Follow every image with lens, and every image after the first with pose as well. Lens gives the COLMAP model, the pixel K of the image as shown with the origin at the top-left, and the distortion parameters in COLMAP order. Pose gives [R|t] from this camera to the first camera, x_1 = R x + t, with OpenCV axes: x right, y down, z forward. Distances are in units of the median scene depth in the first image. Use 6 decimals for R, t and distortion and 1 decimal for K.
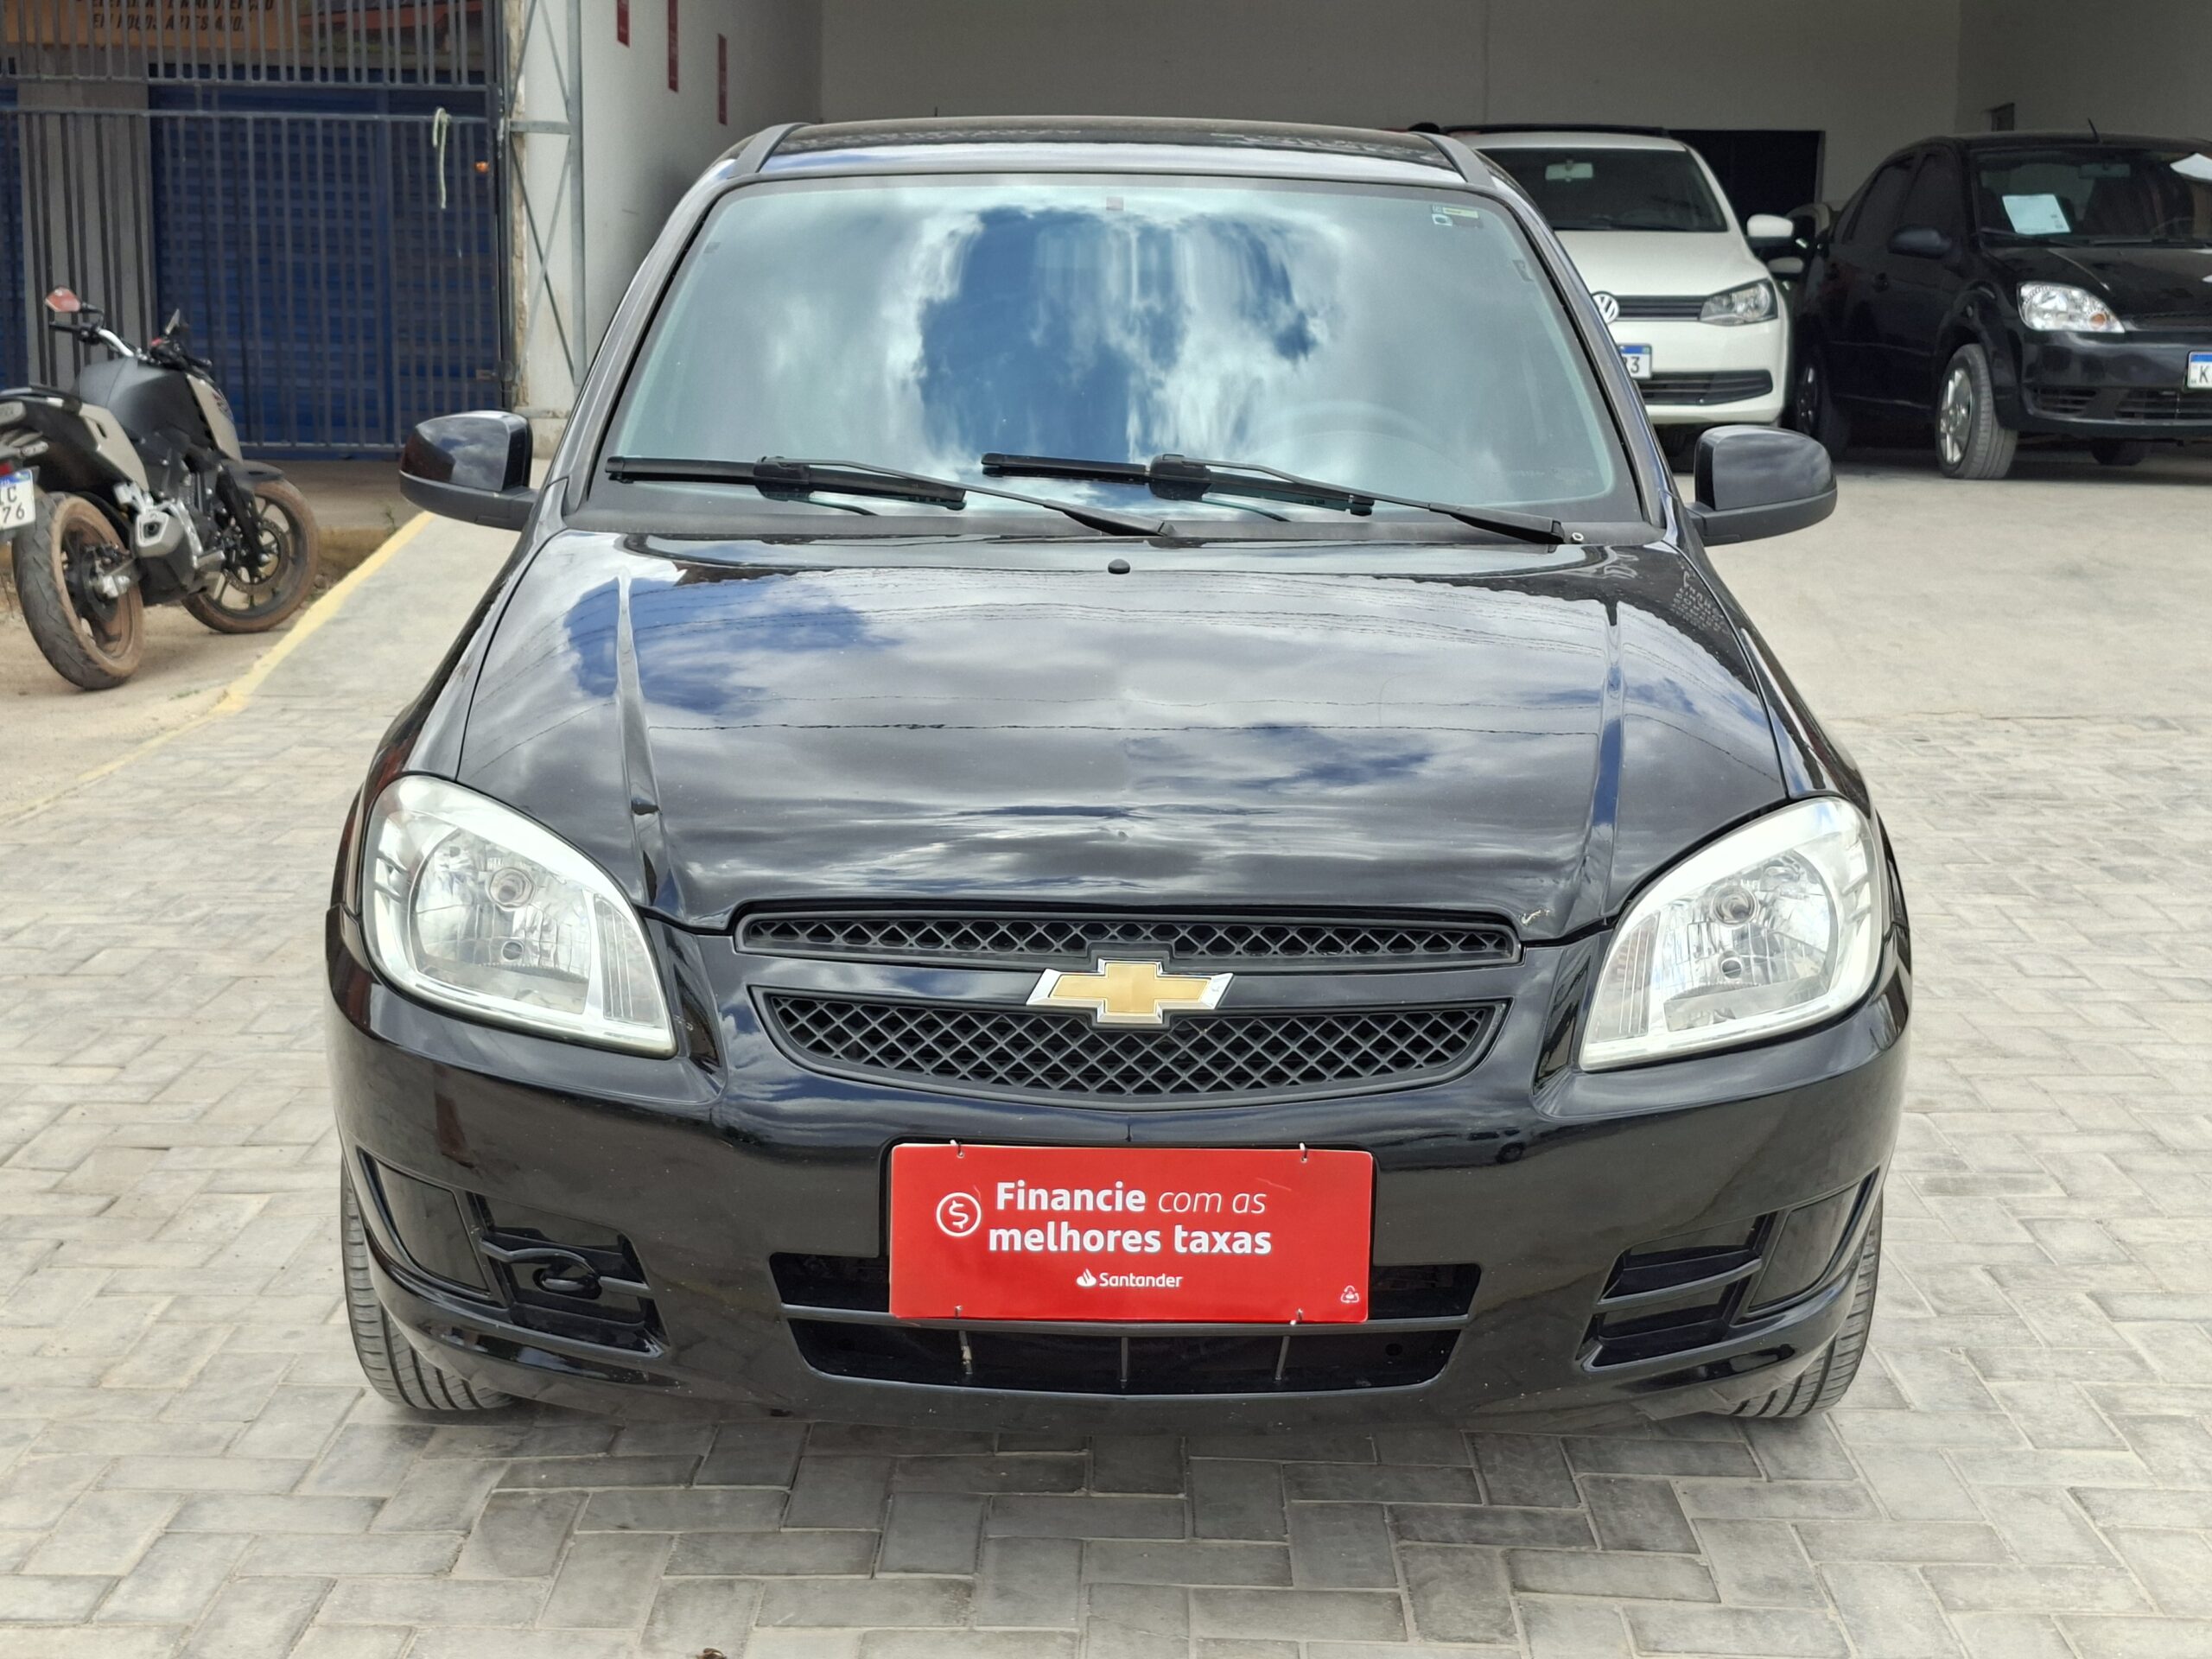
lens RADIAL K [[3068.2, 0, 1100.2], [0, 3068.2, 808.1], [0, 0, 1]] dist [0.106538, 0.000000]
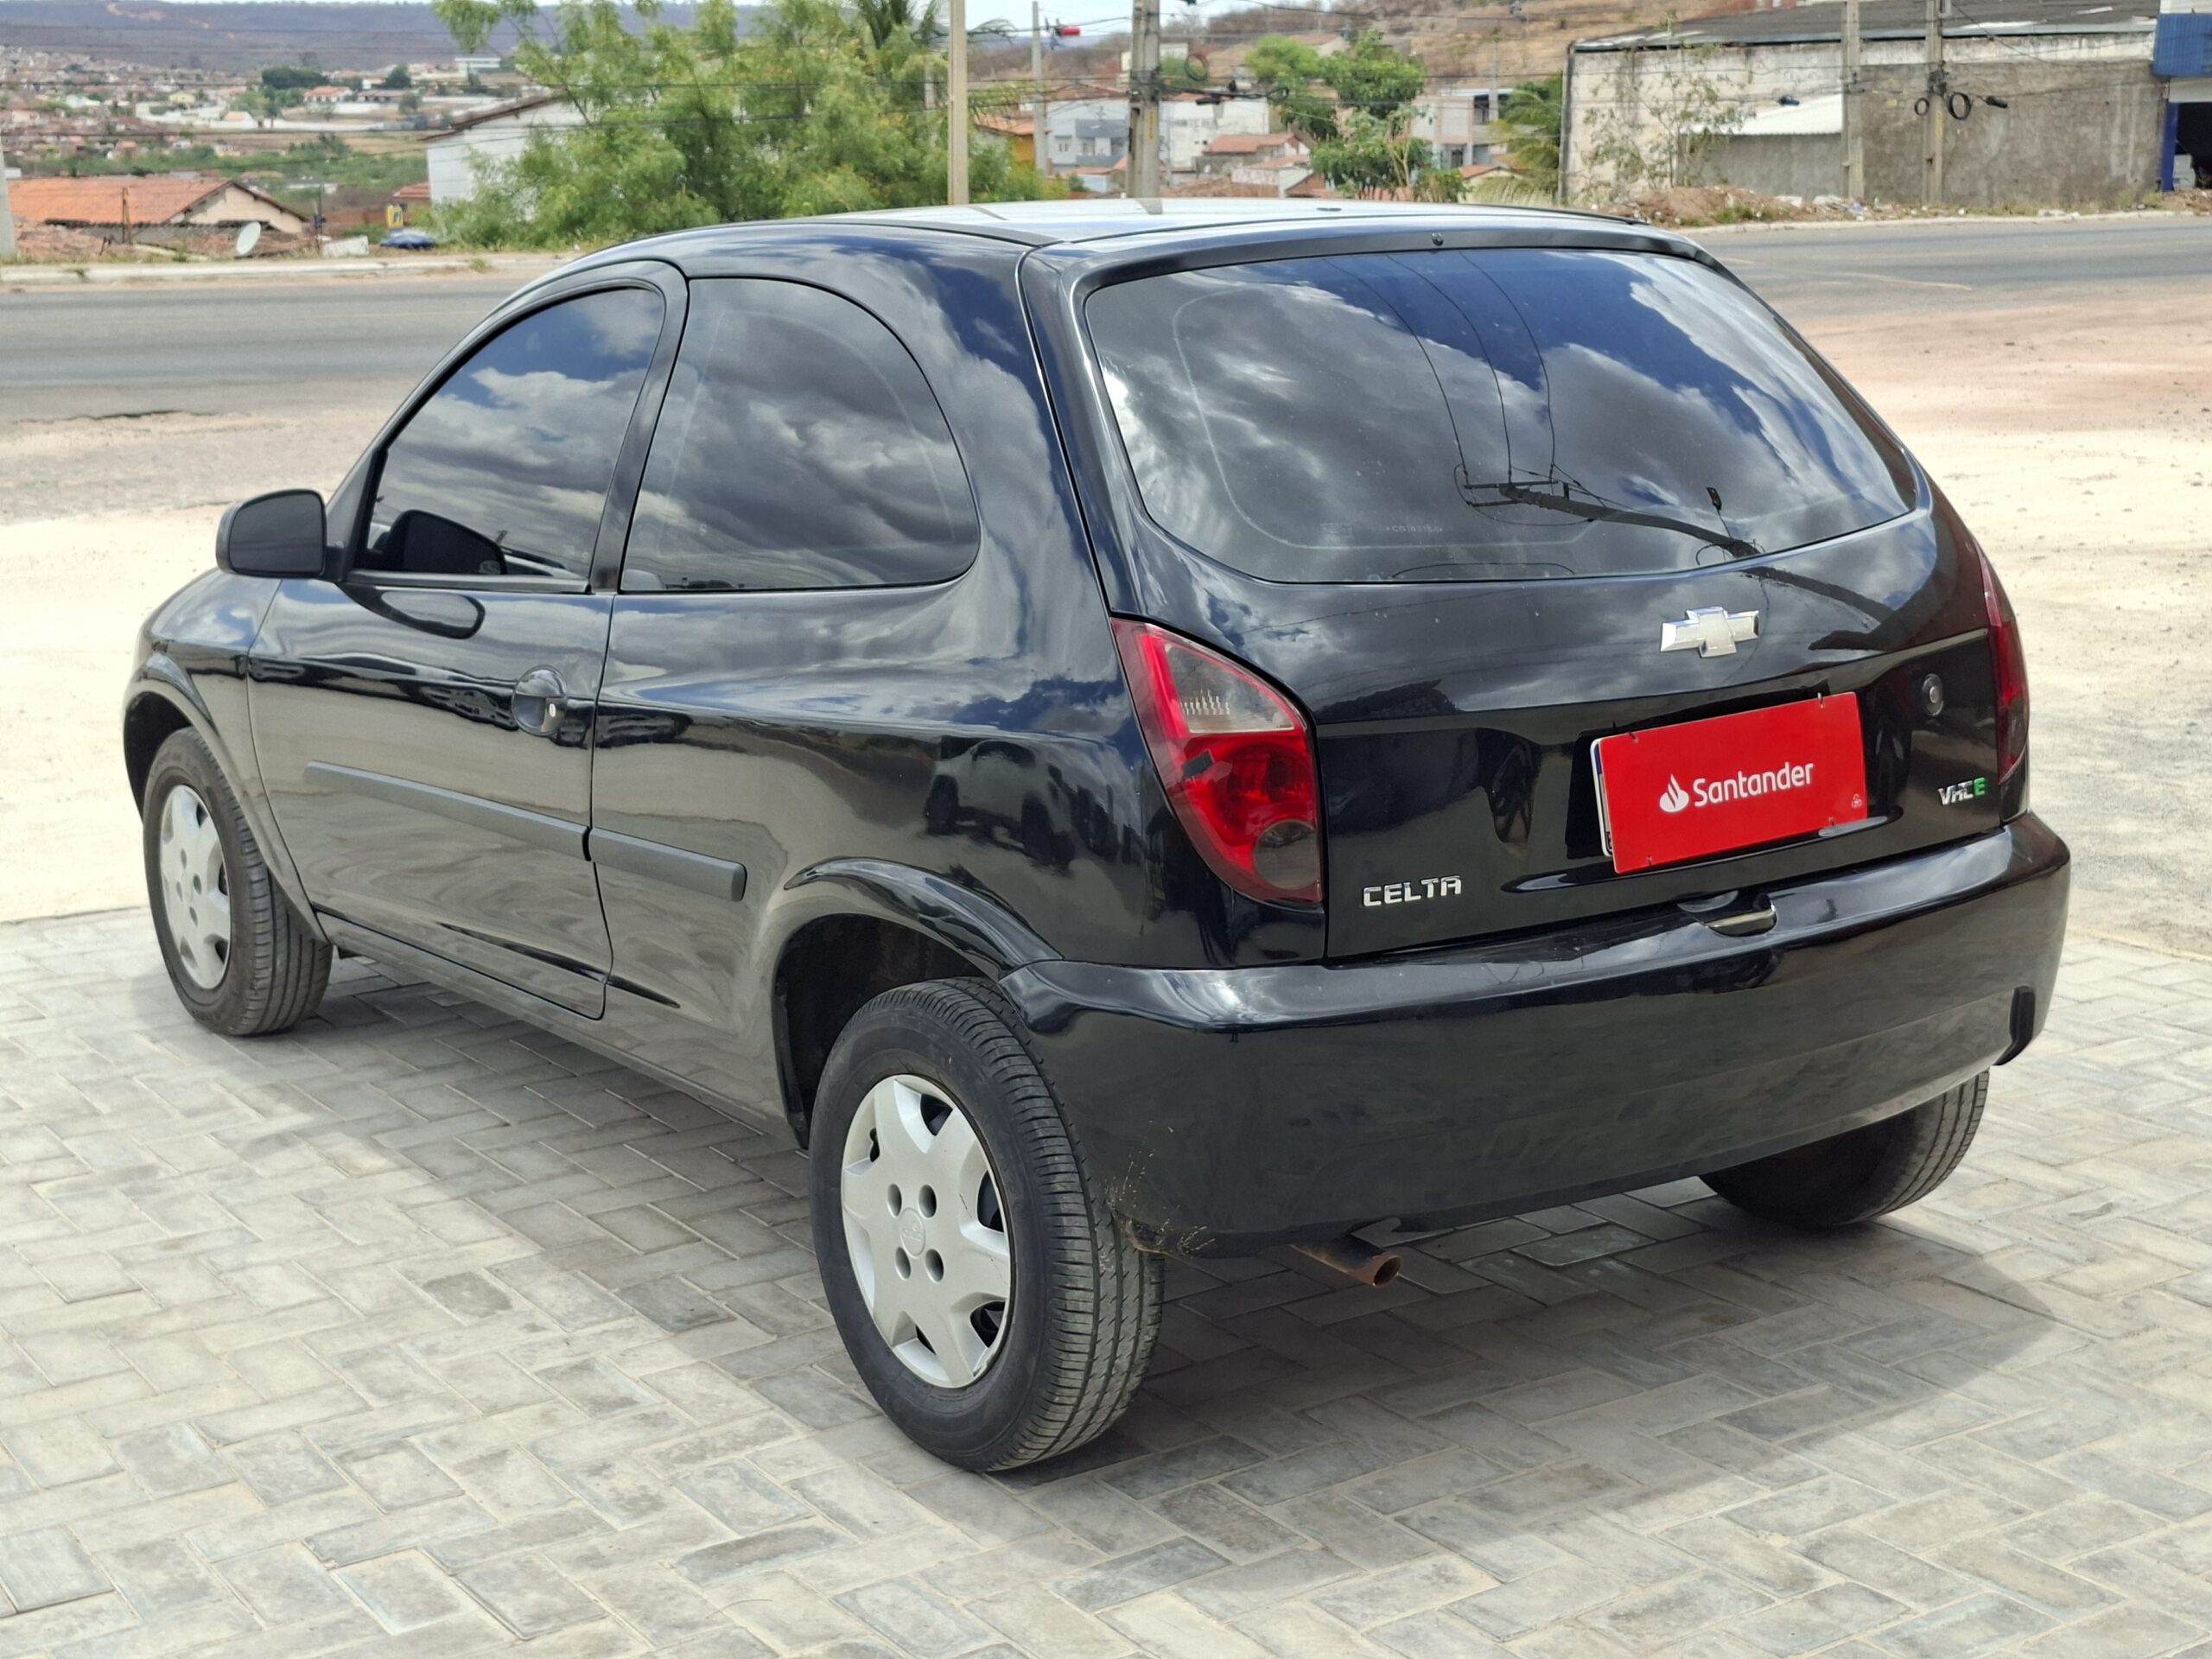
lens RADIAL K [[3068.2, 0, 1109.3], [0, 3068.2, 820.3], [0, 0, 1]] dist [0.106538, 0.000000]
pose [[-0.821175, 0.117192, -0.558514, 0.944456], [-0.091683, 0.938882, 0.331805, -0.643495], [0.563264, 0.323676, -0.760242, 3.180489]]
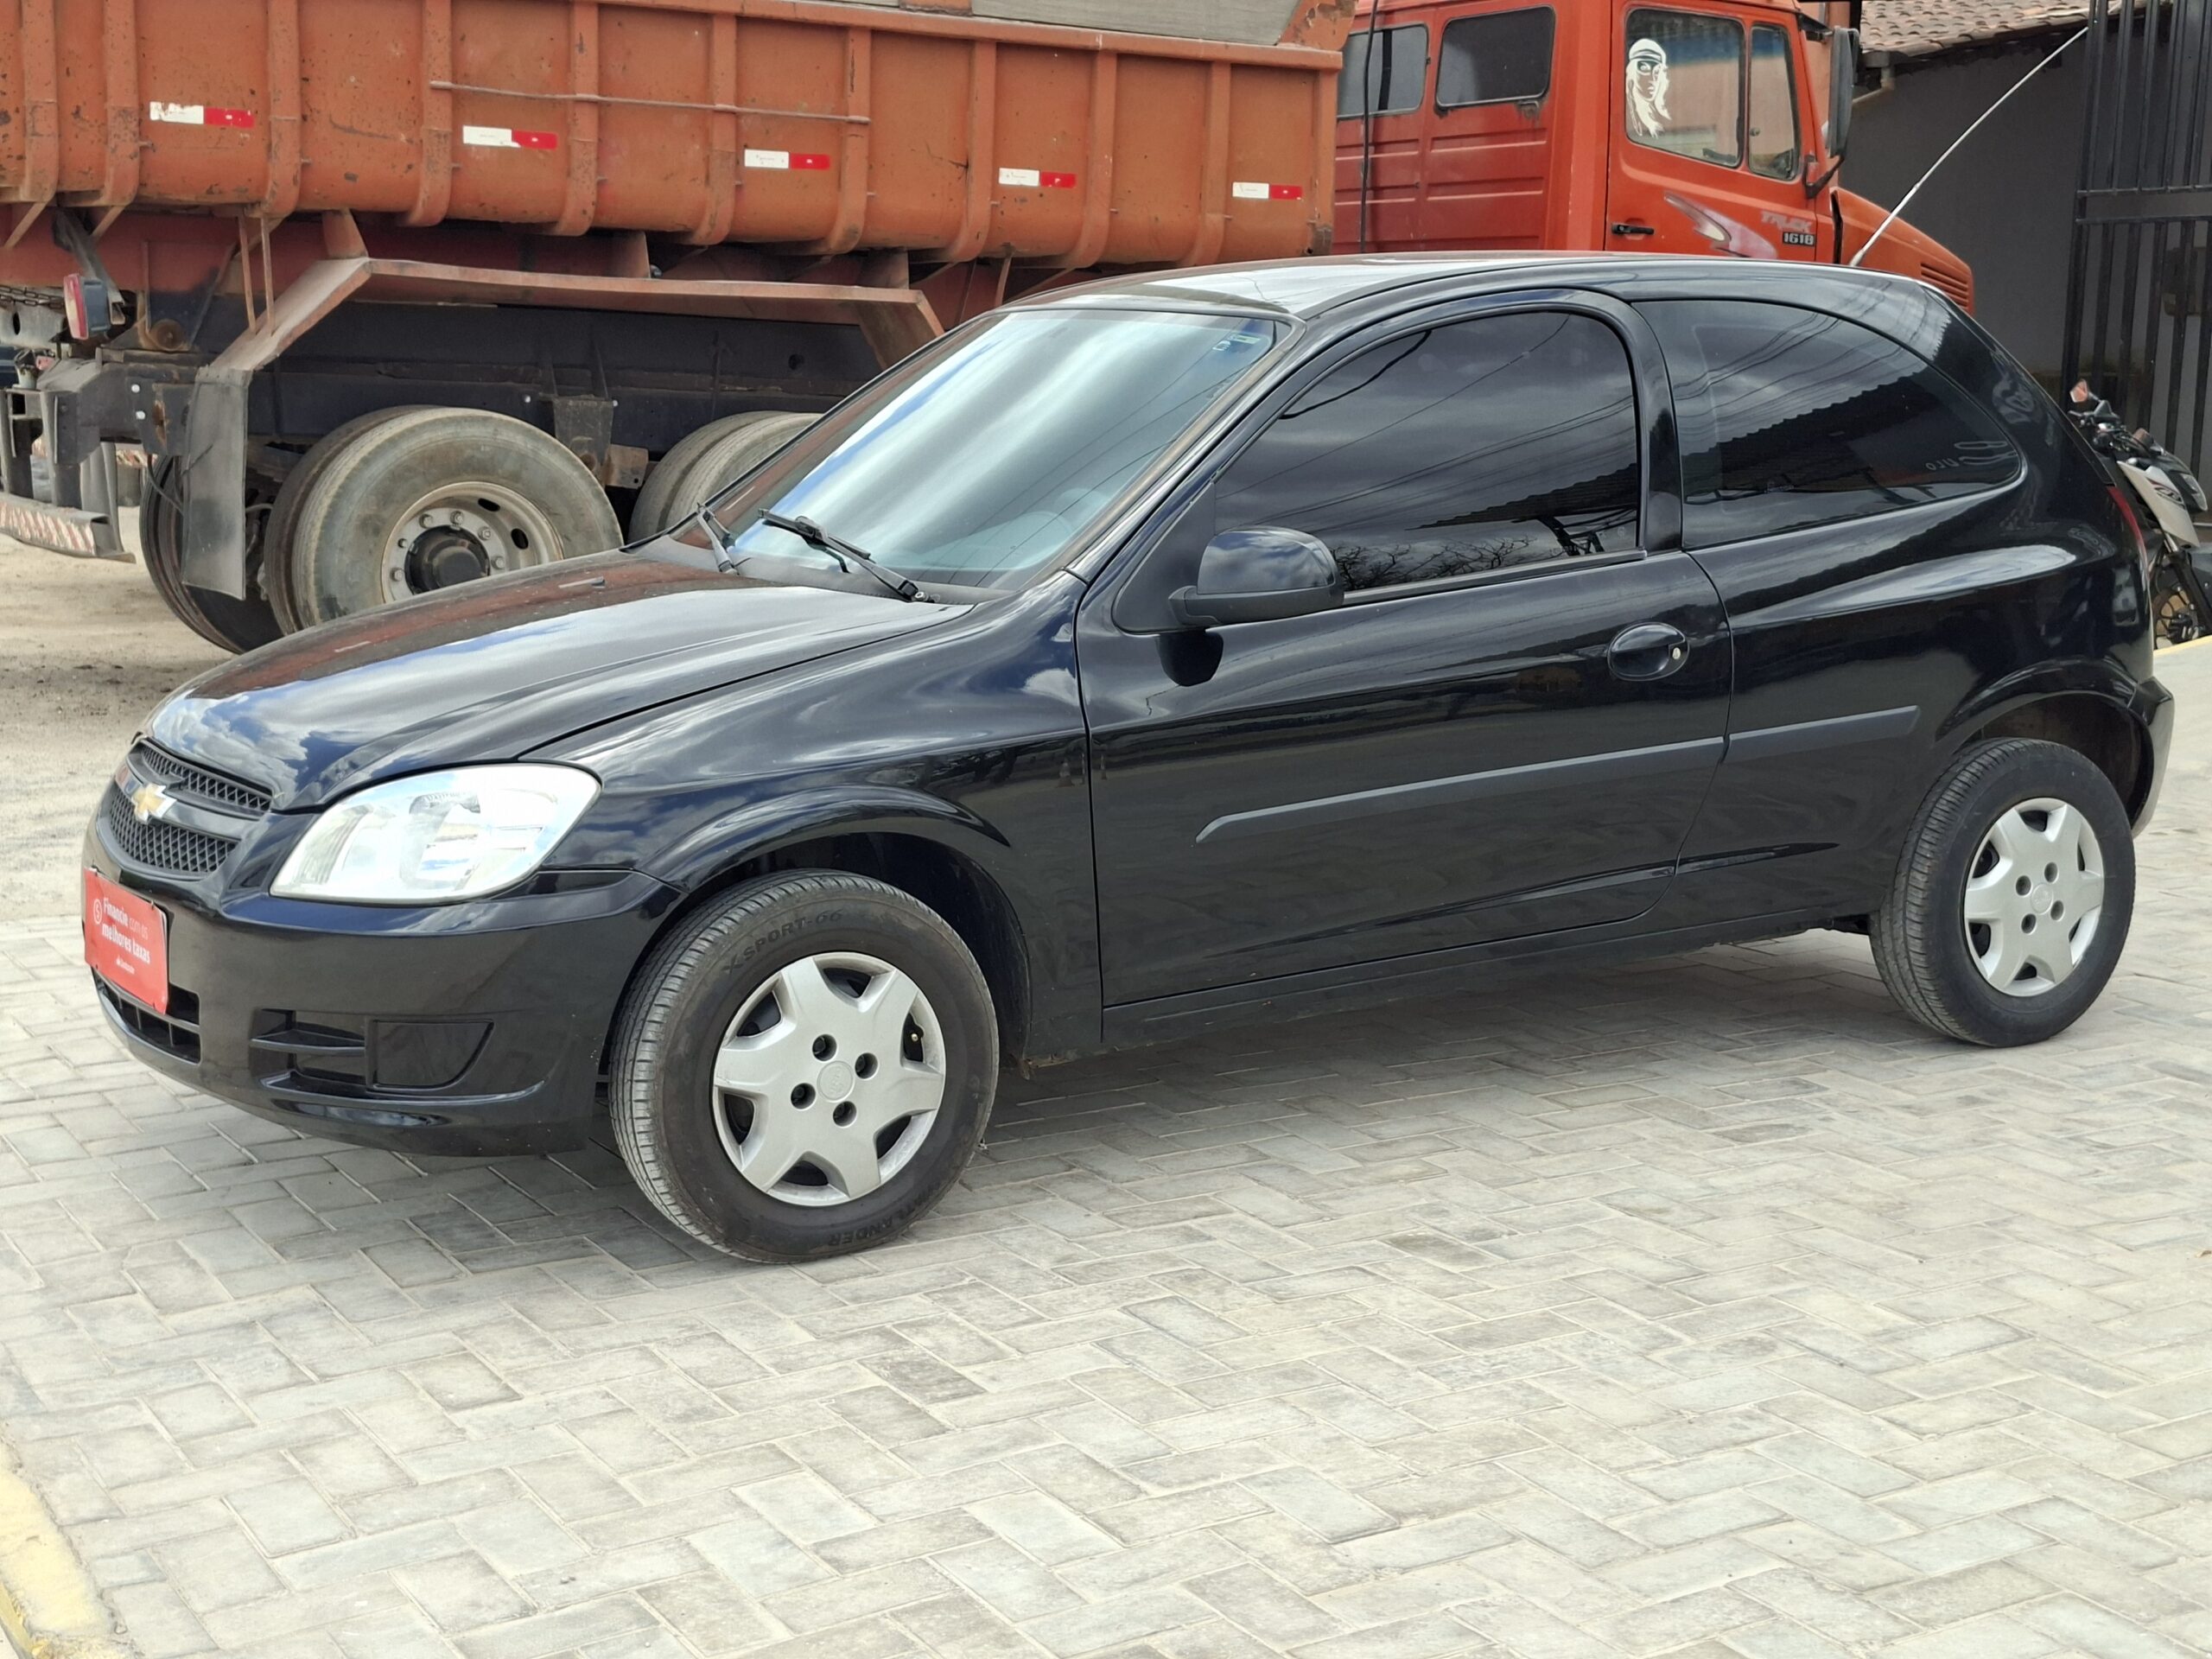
lens RADIAL K [[3068.2, 0, 1119.2], [0, 3068.2, 830.2], [0, 0, 1]] dist [0.106538, 0.000000]
pose [[0.527103, 0.133197, -0.839298, 1.724652], [-0.147334, 0.987007, 0.064109, -0.114074], [0.836932, 0.089865, 0.539879, 0.507953]]
